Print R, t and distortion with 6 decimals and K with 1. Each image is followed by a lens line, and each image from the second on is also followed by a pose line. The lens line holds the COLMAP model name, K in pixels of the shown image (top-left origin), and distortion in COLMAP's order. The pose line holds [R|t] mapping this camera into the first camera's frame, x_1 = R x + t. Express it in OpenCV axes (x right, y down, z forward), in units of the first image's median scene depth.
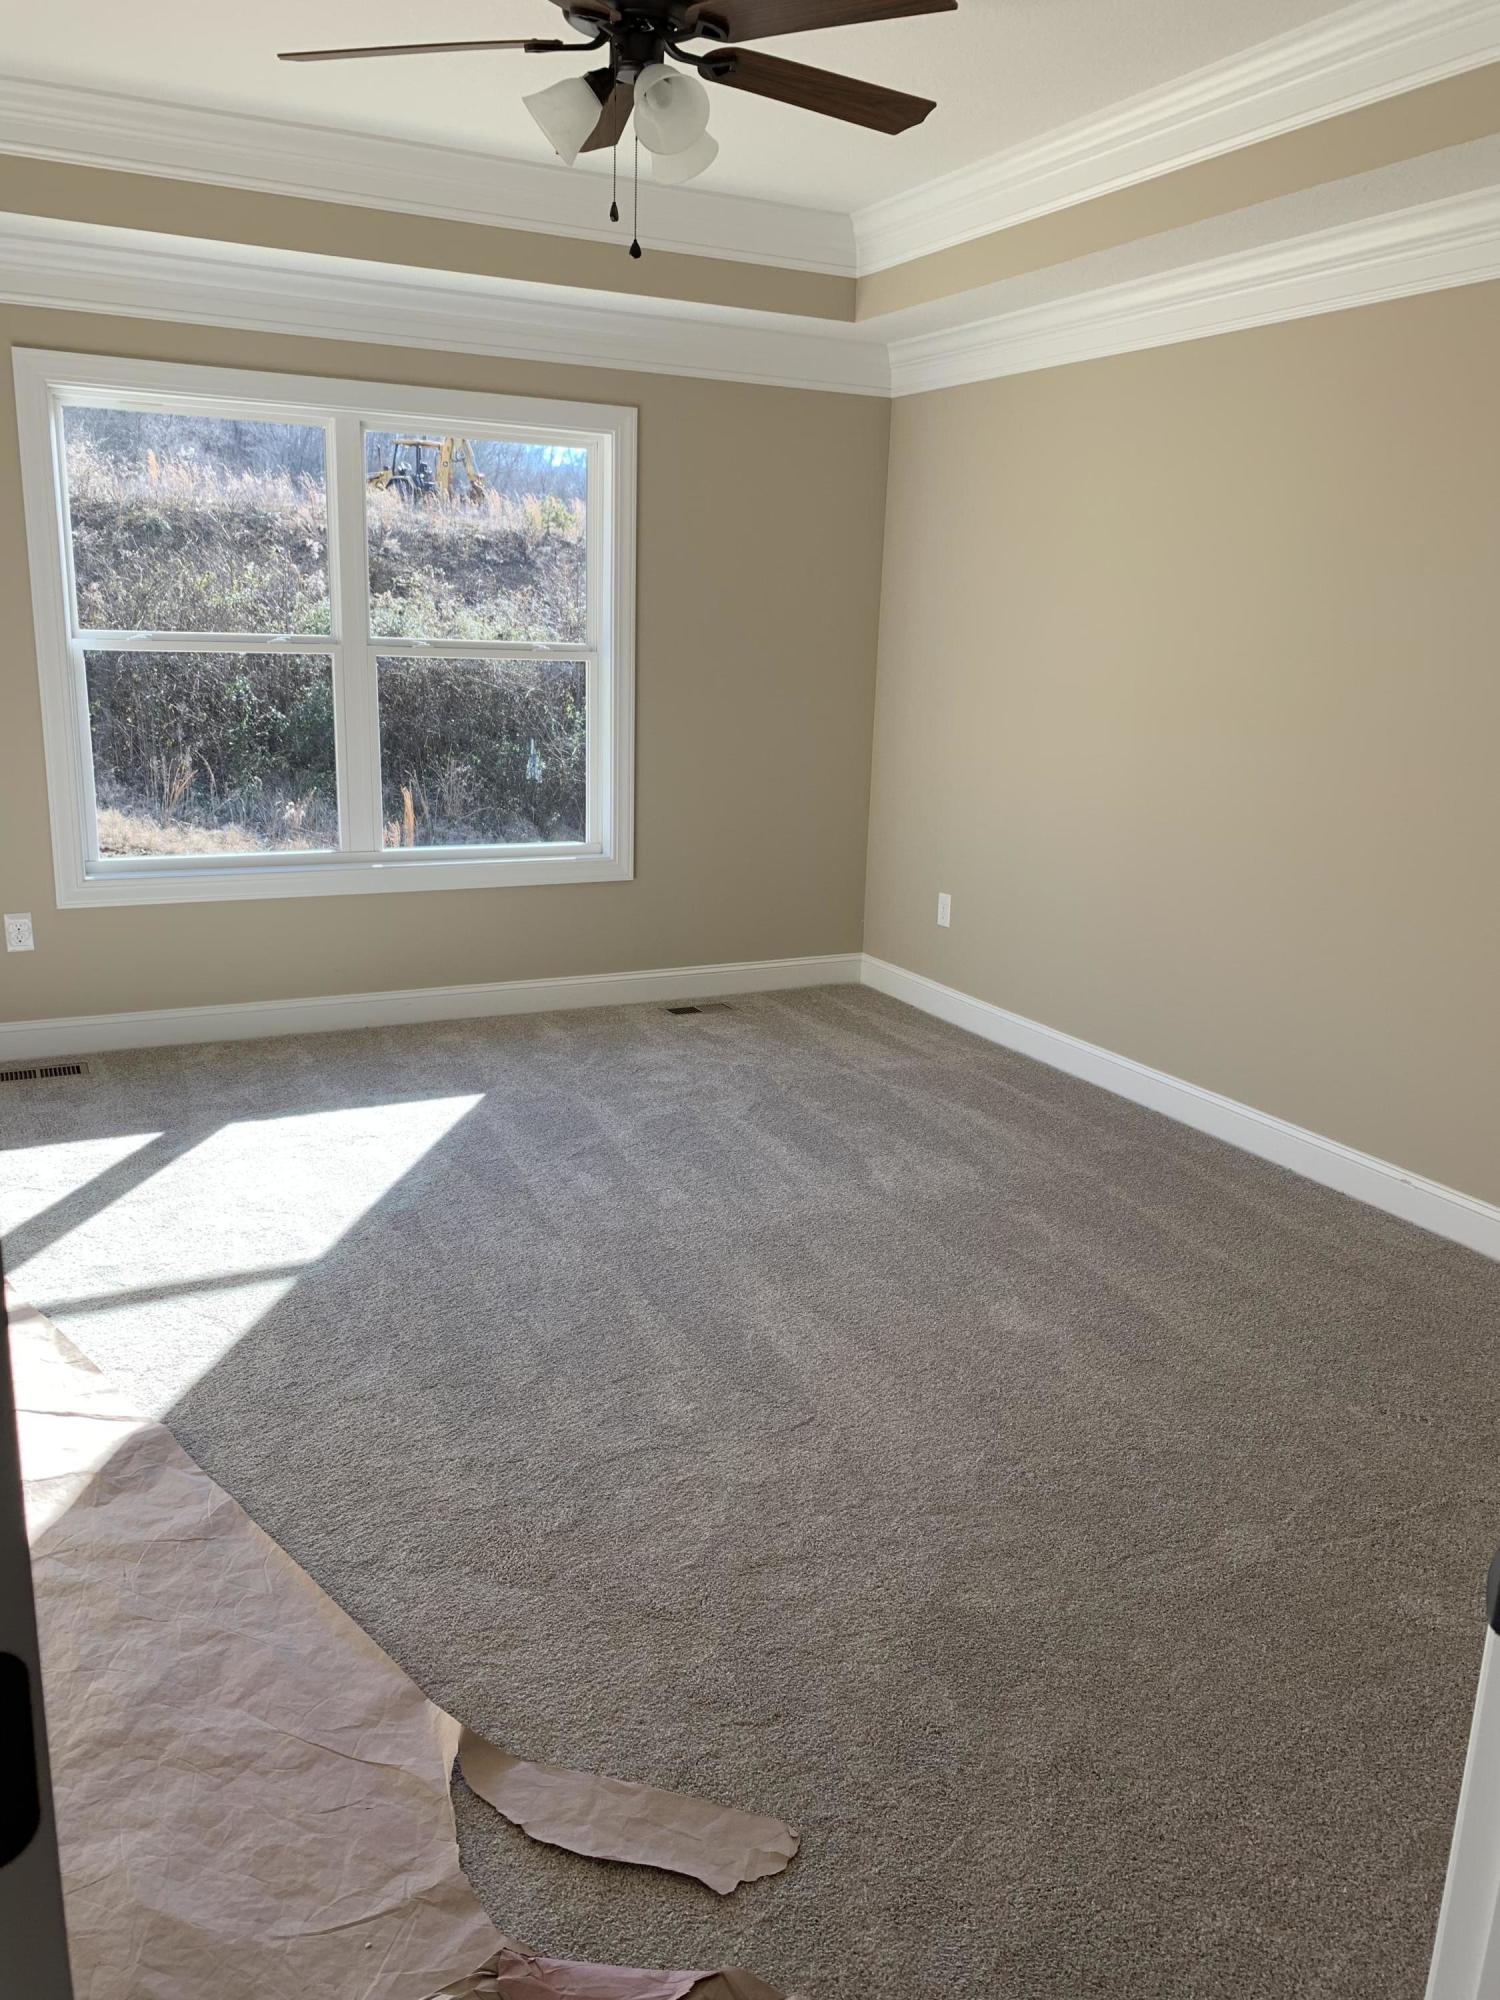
lens RADIAL K [[1526.1, 0, 750.0], [0, 1526.1, 1000.0], [0, 0, 1]] dist [0.049154, -0.081058]
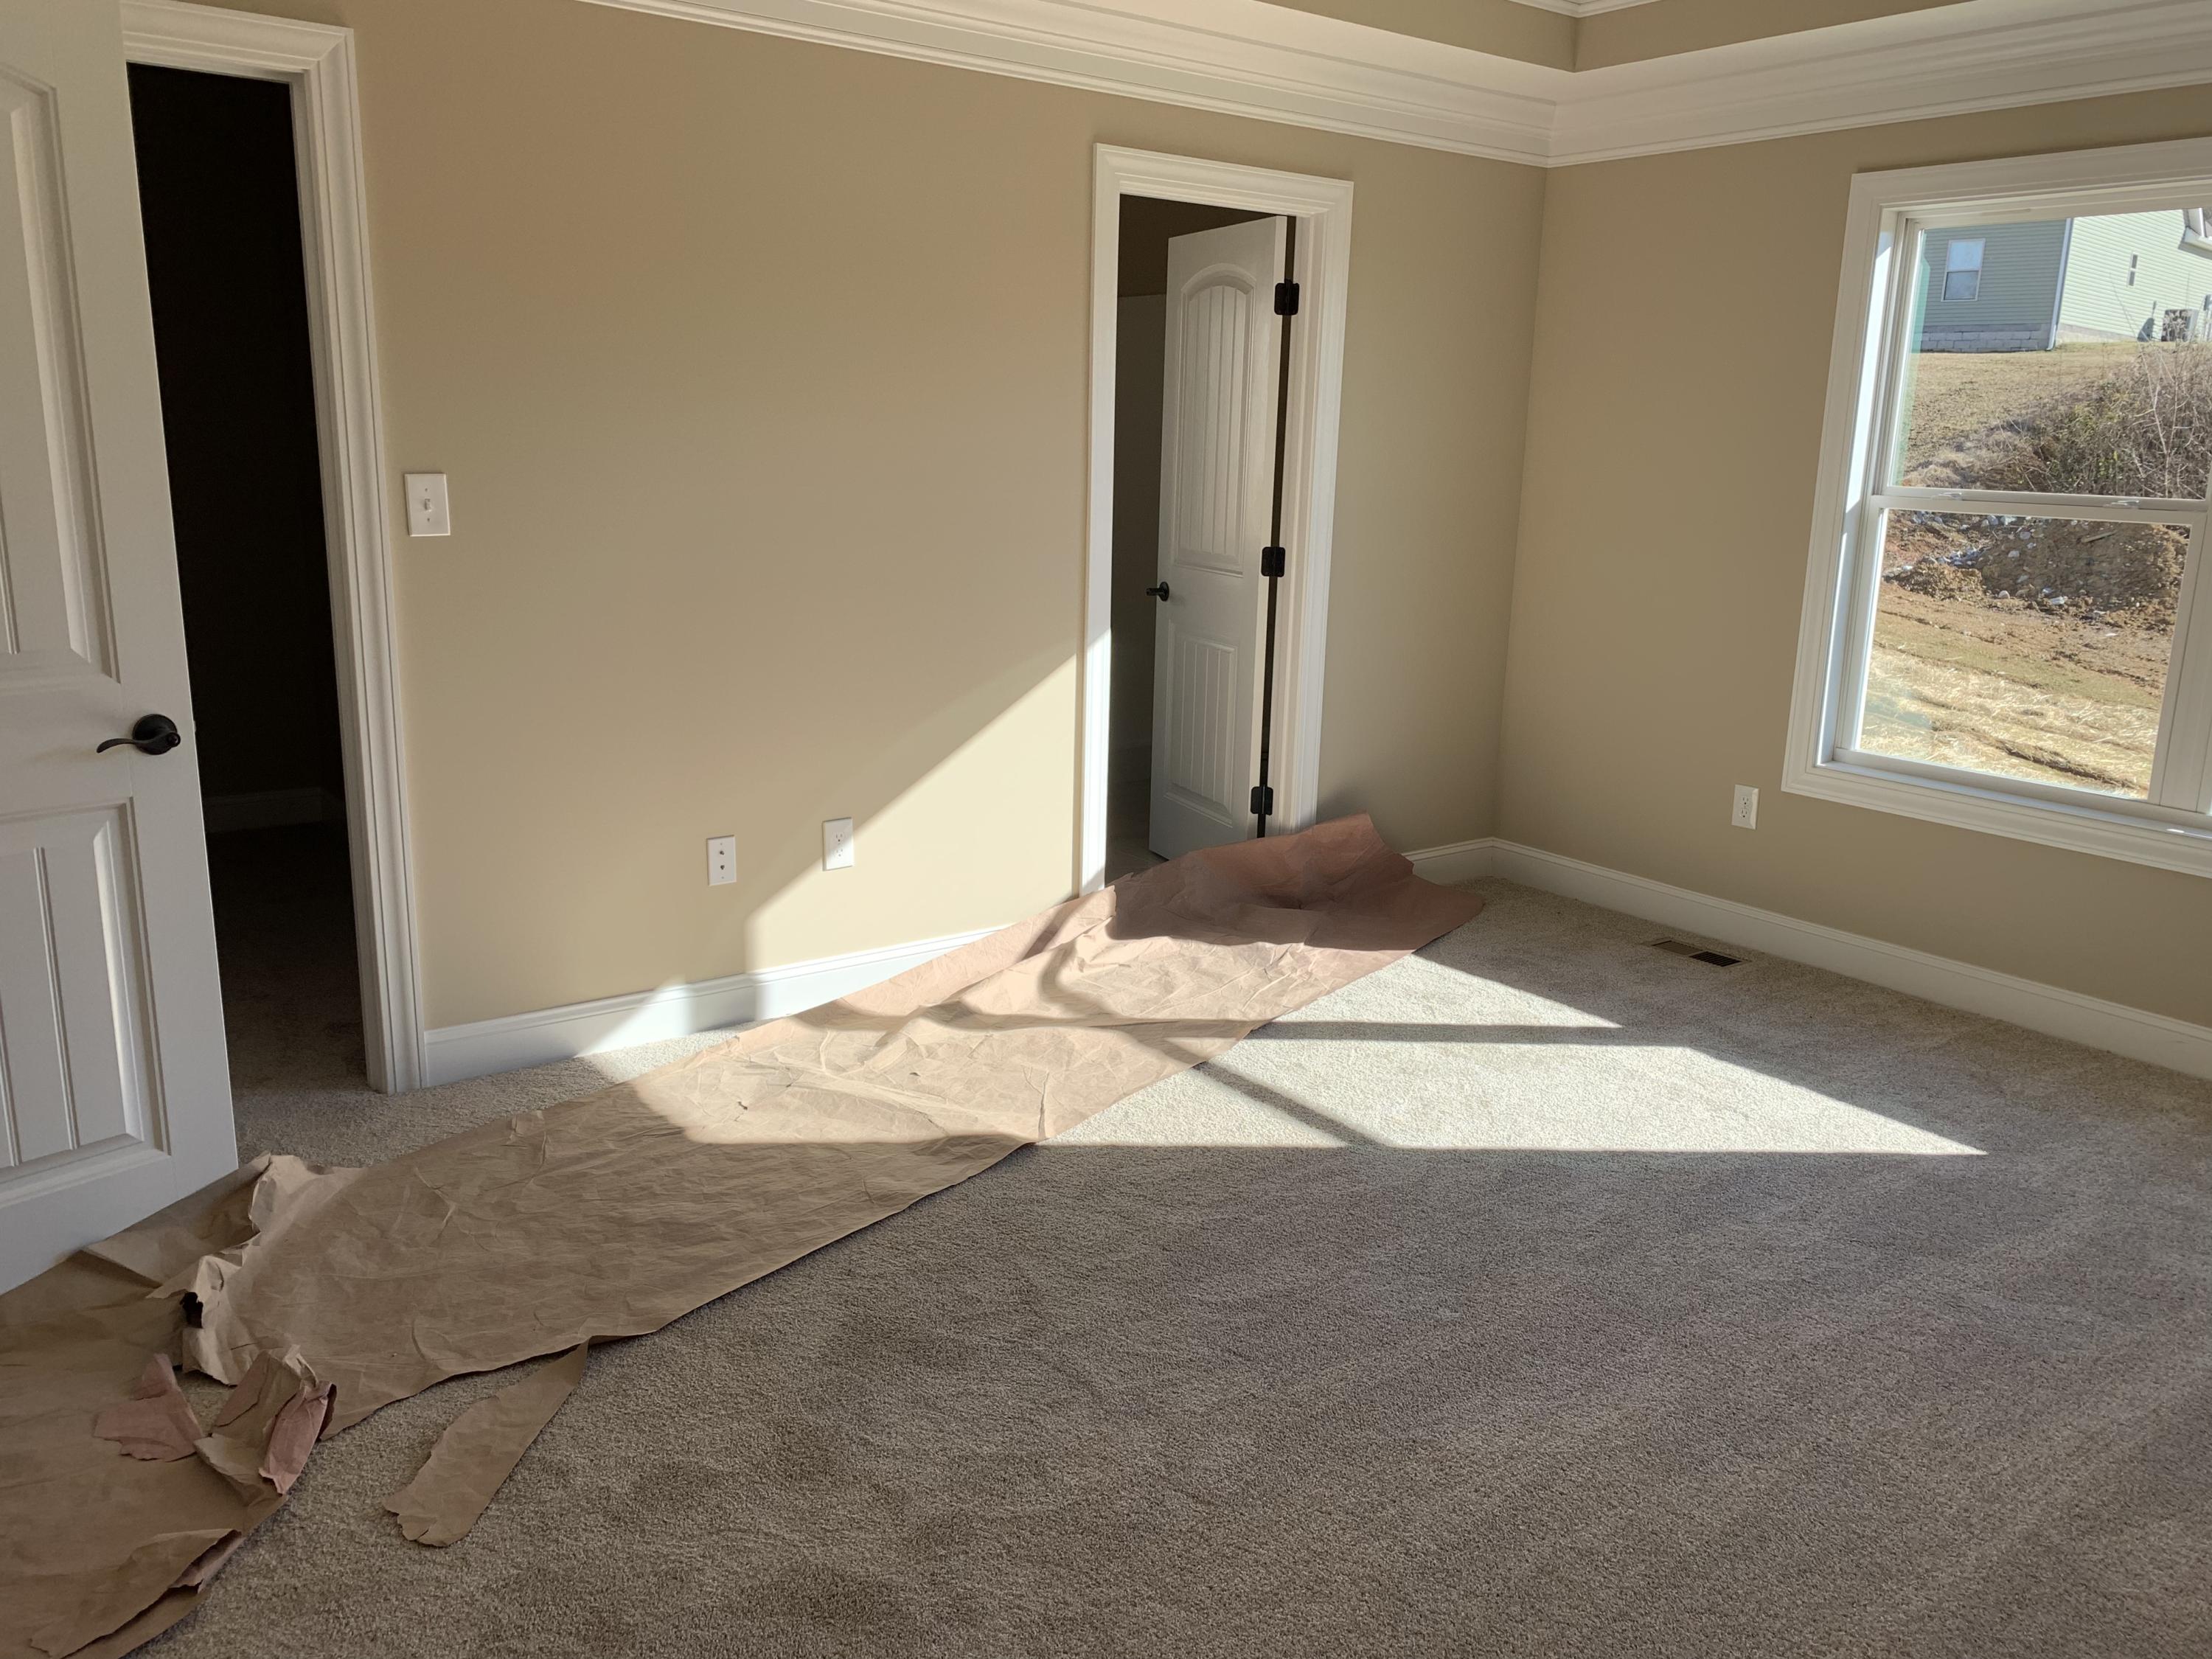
lens RADIAL K [[1691.5, 0, 1093.7], [0, 1691.5, 777.5], [0, 0, 1]] dist [0.053682, -0.060613]
pose [[0.173811, 0.177181, -0.968709, 0.486954], [-0.263441, 0.956196, 0.127624, -0.095520], [0.948888, 0.233015, 0.212875, 0.439984]]
